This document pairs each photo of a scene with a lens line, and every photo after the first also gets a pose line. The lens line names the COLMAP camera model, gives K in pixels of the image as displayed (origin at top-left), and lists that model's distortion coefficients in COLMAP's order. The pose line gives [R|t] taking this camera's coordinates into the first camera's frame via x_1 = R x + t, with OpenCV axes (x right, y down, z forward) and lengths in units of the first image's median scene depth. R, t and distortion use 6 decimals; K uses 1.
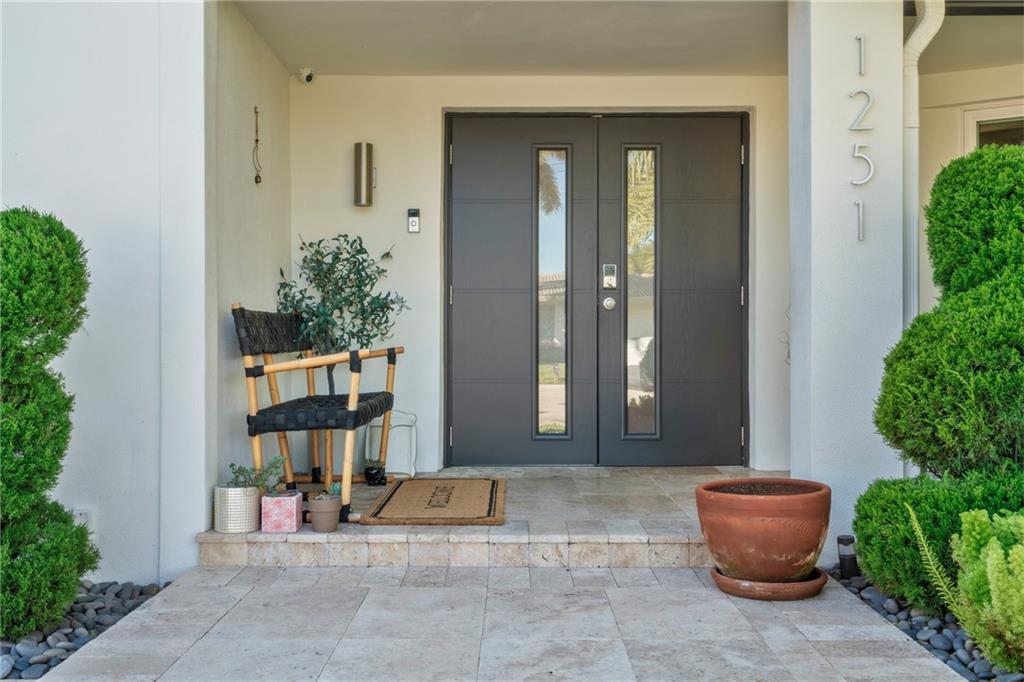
lens RADIAL K [[992.2, 0, 508.2], [0, 992.2, 328.6], [0, 0, 1]] dist [0.008525, 0.001759]
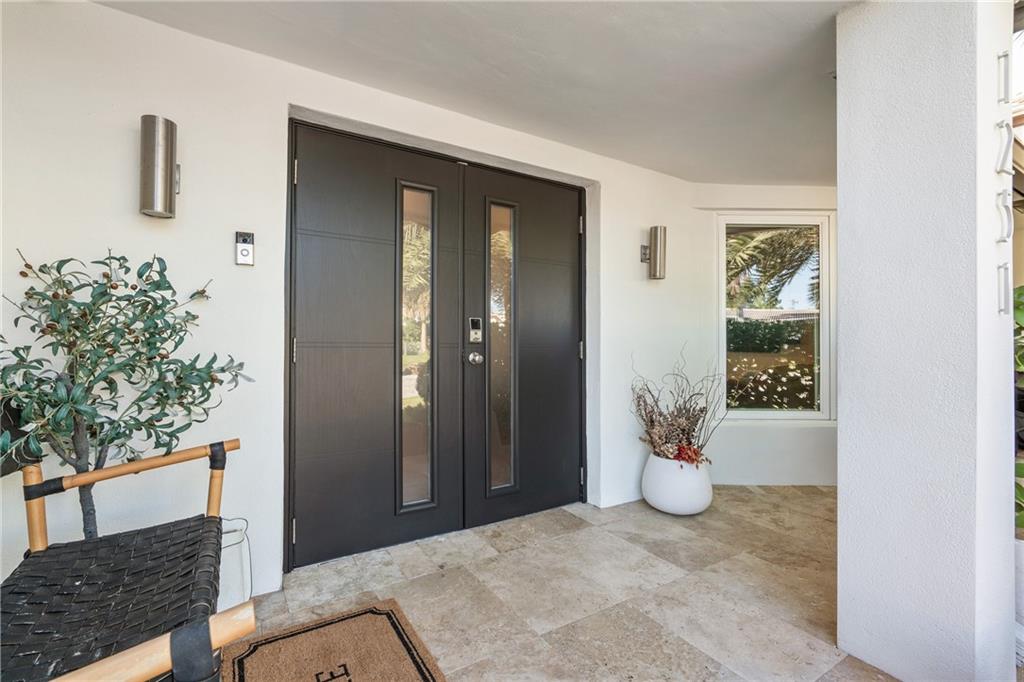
lens RADIAL K [[463.9, 0, 515.2], [0, 463.9, 337.8], [0, 0, 1]] dist [0.001091, 0.000186]
pose [[0.843288, 0.011022, 0.537349, -0.115382], [-0.009114, 0.999939, -0.006207, -0.046191], [-0.537384, 0.000337, 0.843337, 0.642156]]
